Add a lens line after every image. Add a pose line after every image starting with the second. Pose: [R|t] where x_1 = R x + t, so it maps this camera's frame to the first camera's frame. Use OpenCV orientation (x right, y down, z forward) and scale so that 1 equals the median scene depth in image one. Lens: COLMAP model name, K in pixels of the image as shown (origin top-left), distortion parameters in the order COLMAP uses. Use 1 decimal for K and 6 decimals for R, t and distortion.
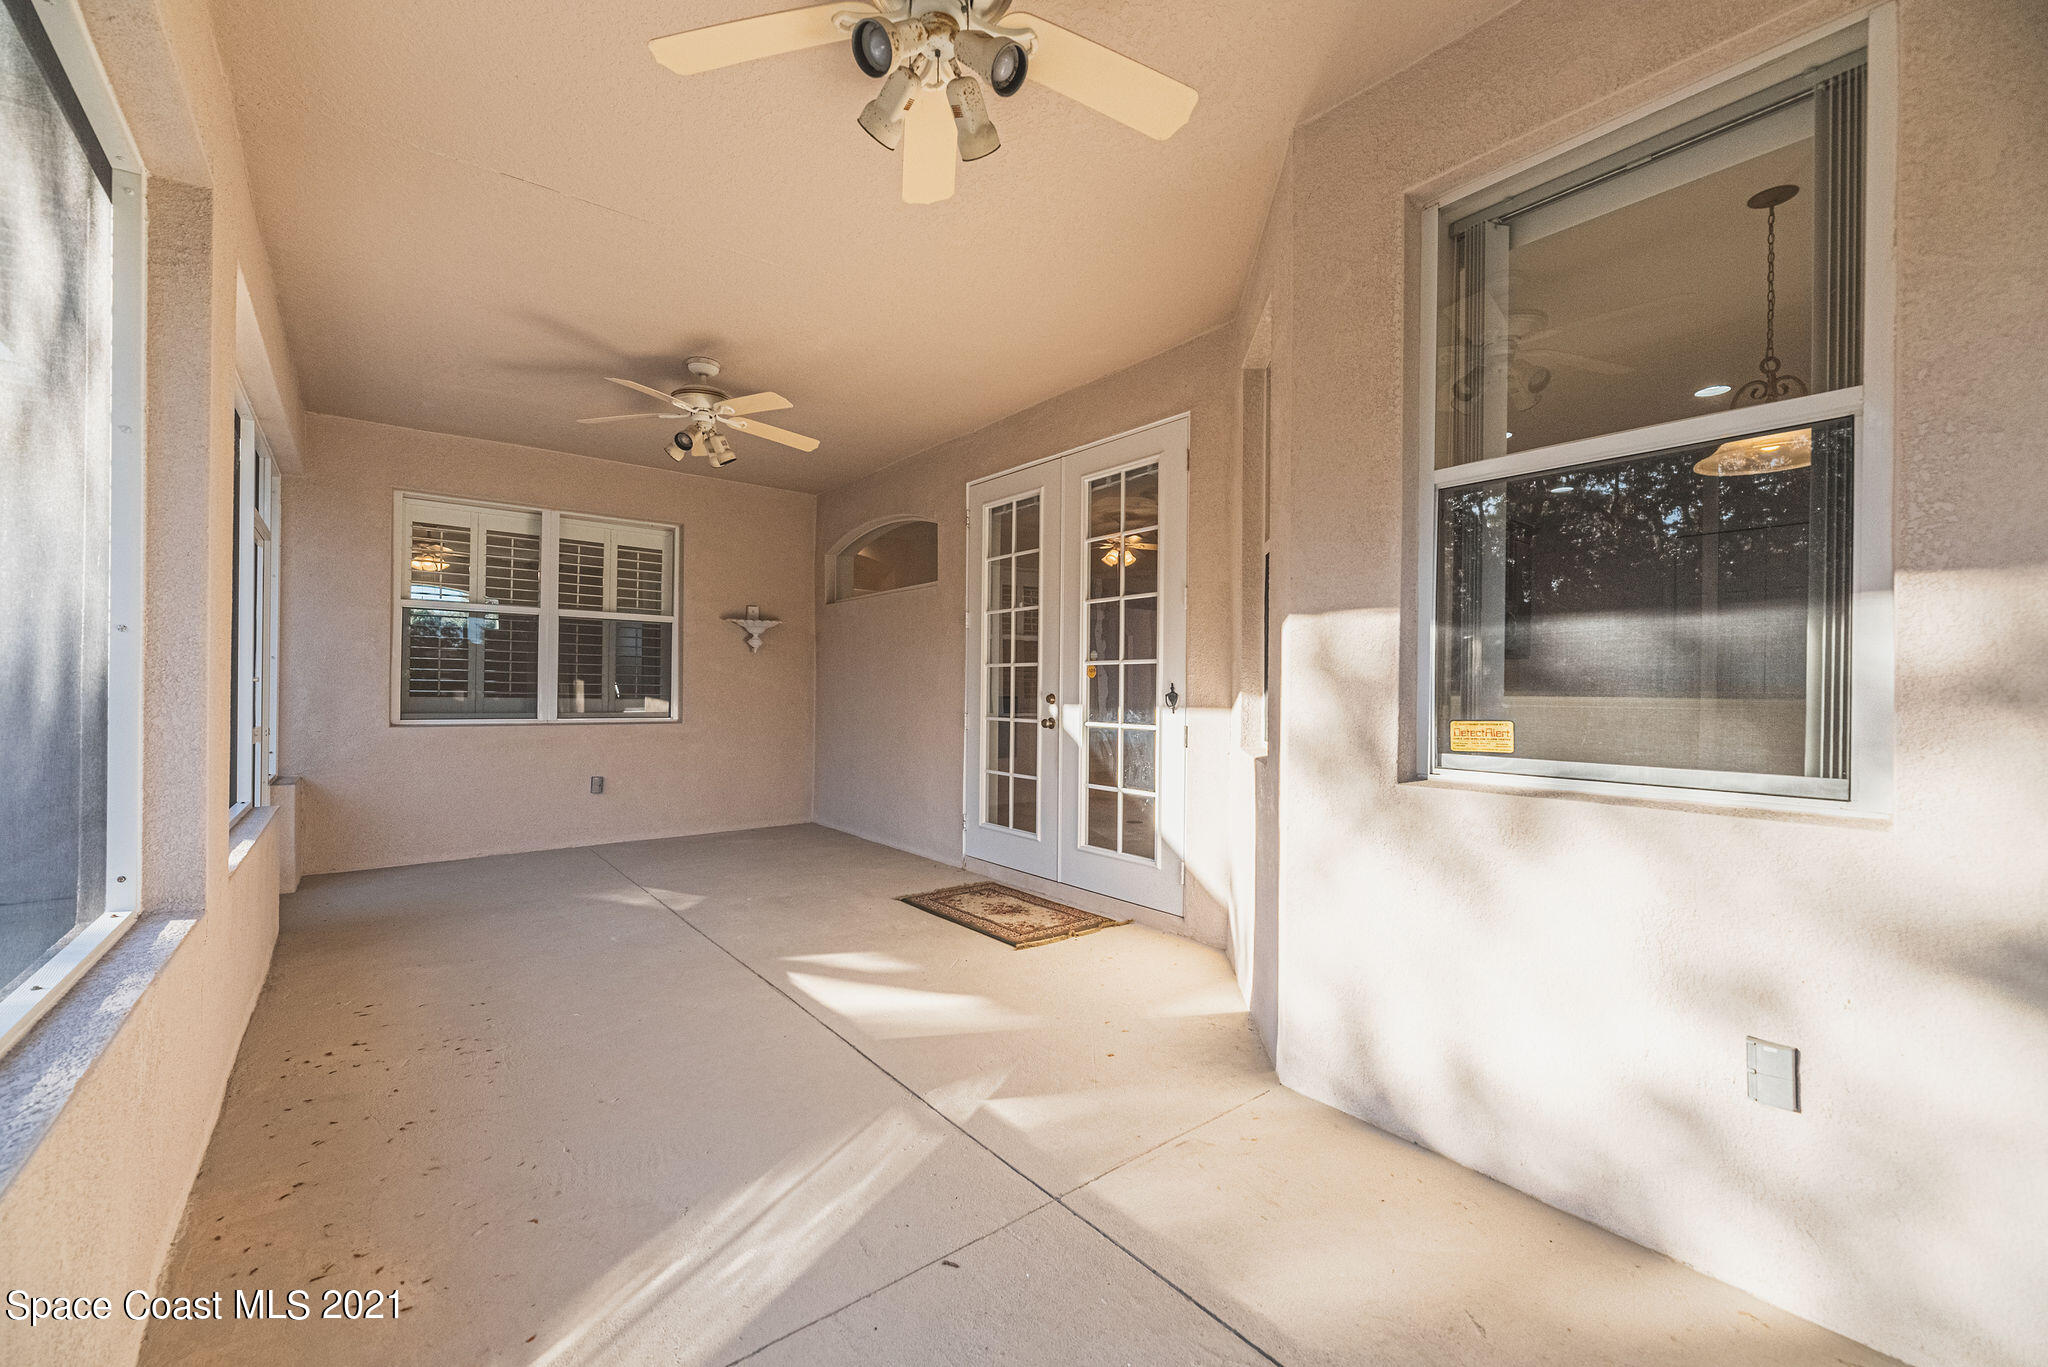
lens RADIAL K [[833.0, 0, 1022.2], [0, 833.0, 688.9], [0, 0, 1]] dist [-0.001486, 0.000105]
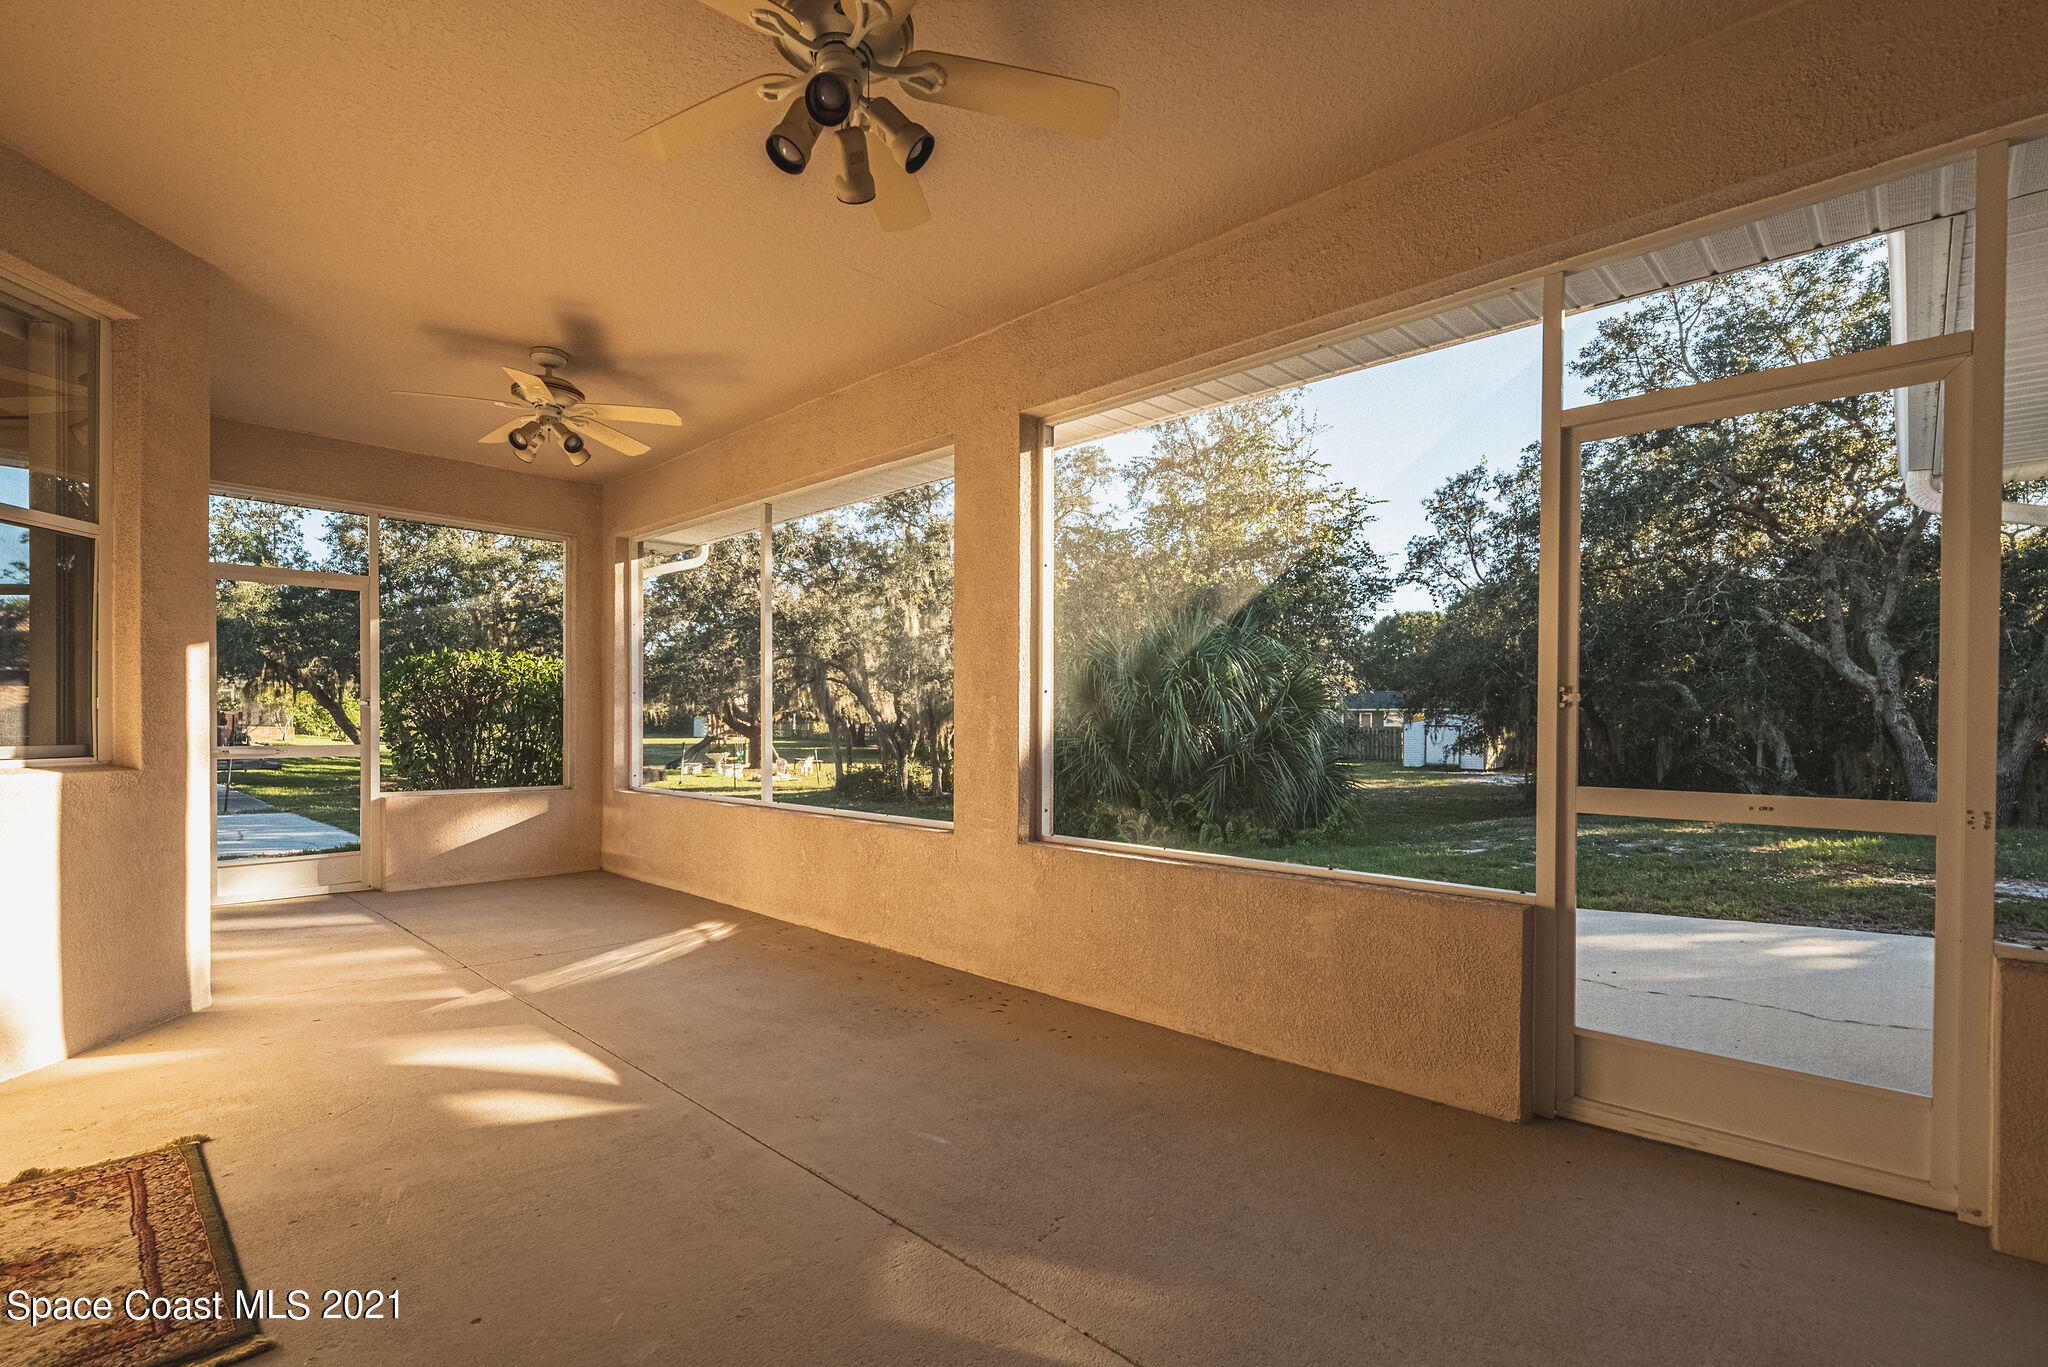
lens RADIAL K [[961.2, 0, 1030.1], [0, 961.2, 678.1], [0, 0, 1]] dist [-0.001003, 0.000096]
pose [[-0.988820, -0.019482, -0.147834, -0.425314], [-0.012382, 0.998732, -0.048794, 0.015476], [0.148598, -0.046418, -0.987808, 1.598039]]
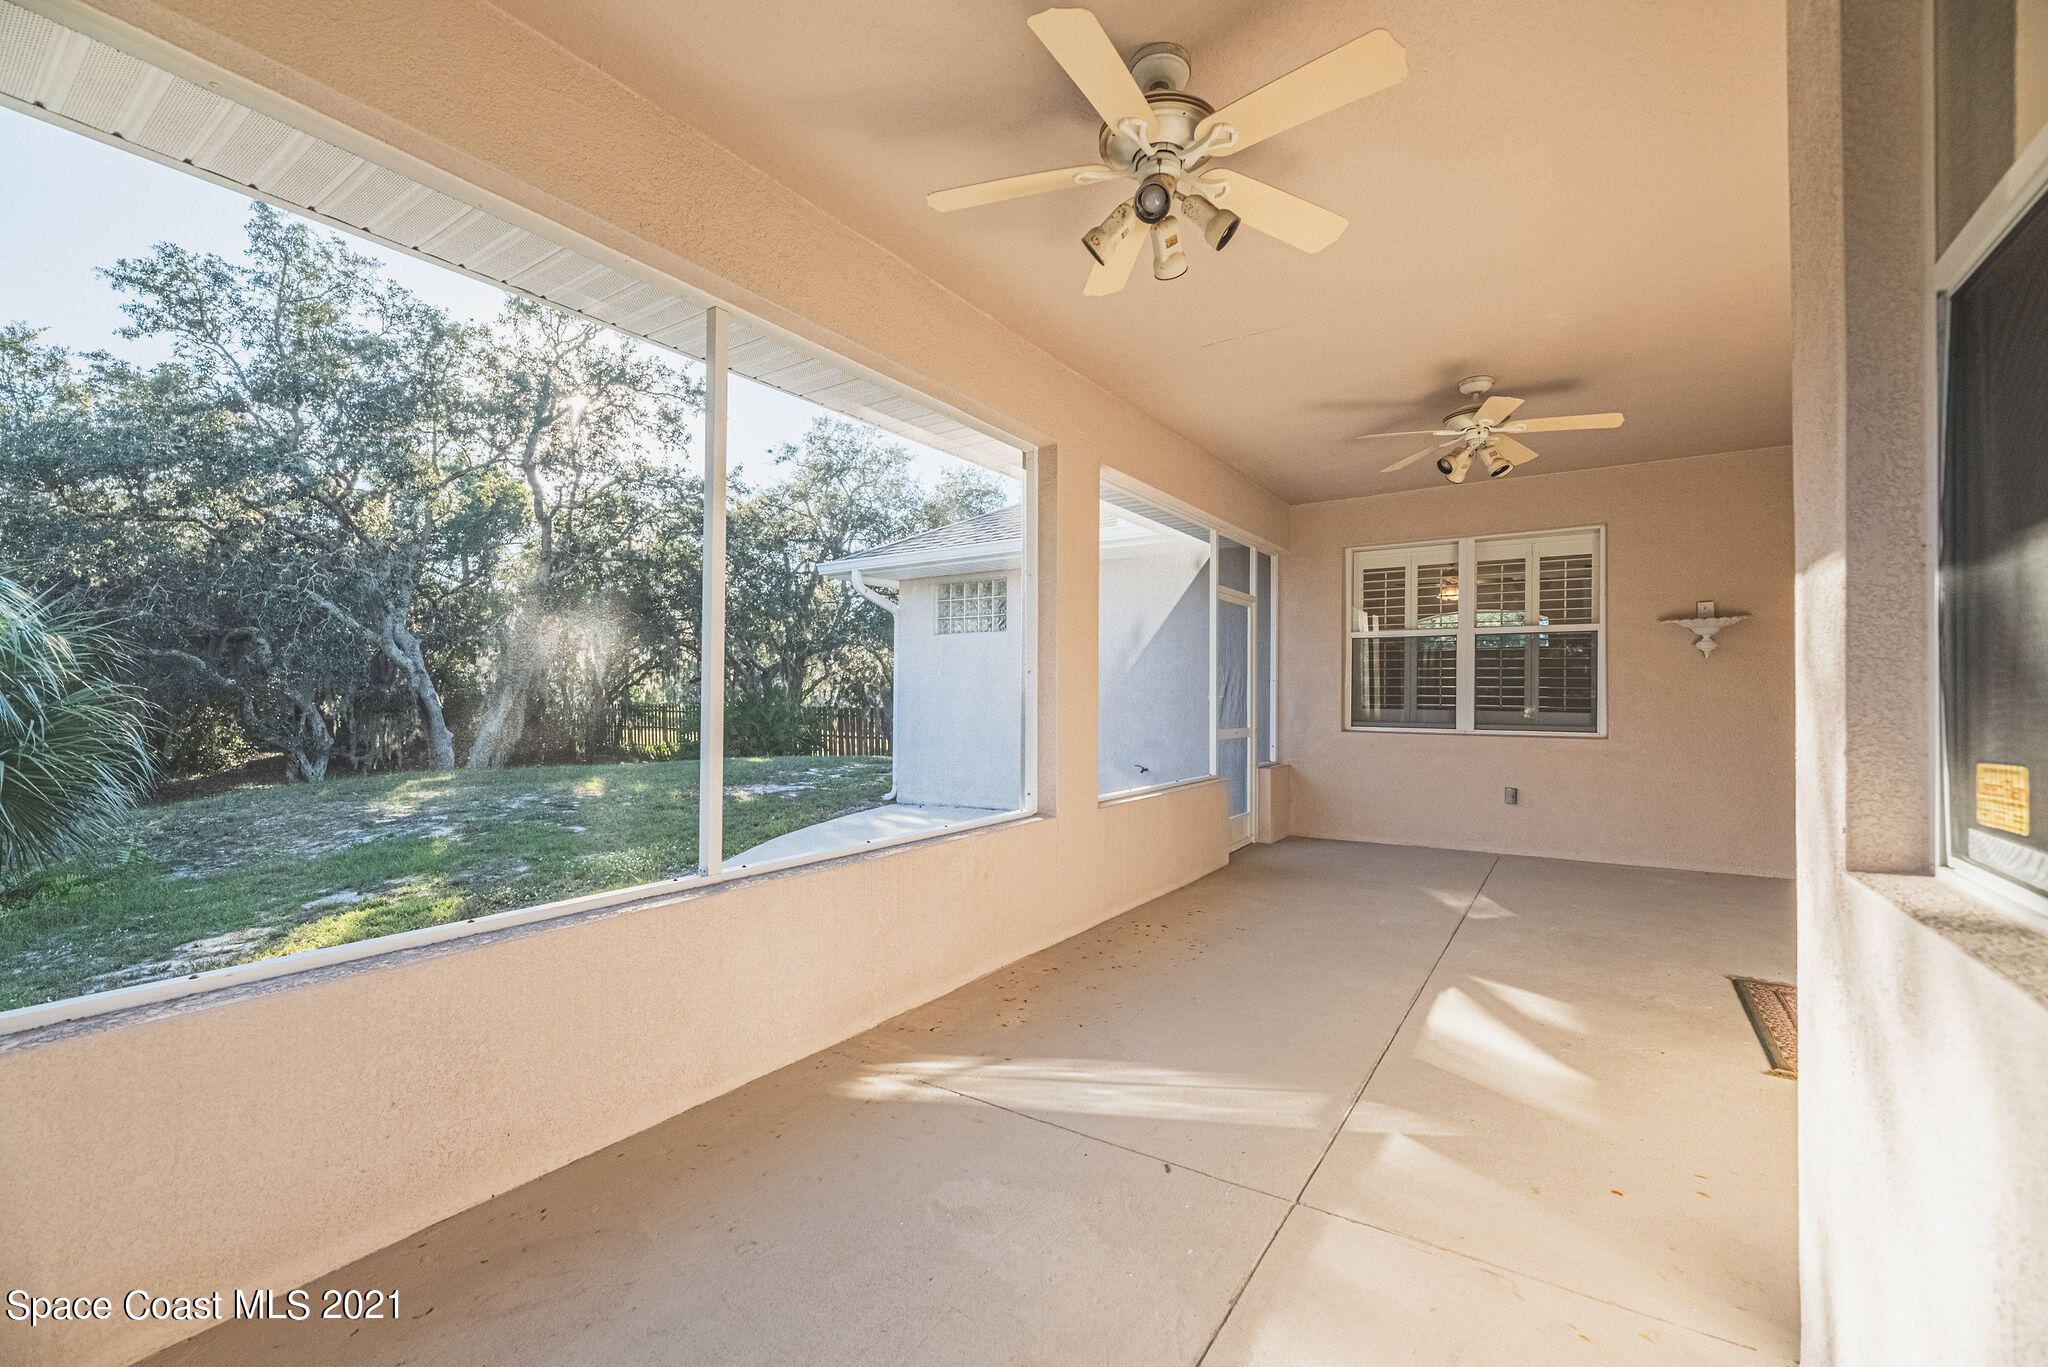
lens RADIAL K [[834.2, 0, 1024.0], [0, 834.2, 683.5], [0, 0, 1]] dist [-0.000388, -0.000091]
pose [[0.309932, -0.022160, -0.950500, 0.428080], [0.000088, 0.999729, -0.023280, 0.001660], [0.950759, 0.007132, 0.309850, 0.169931]]
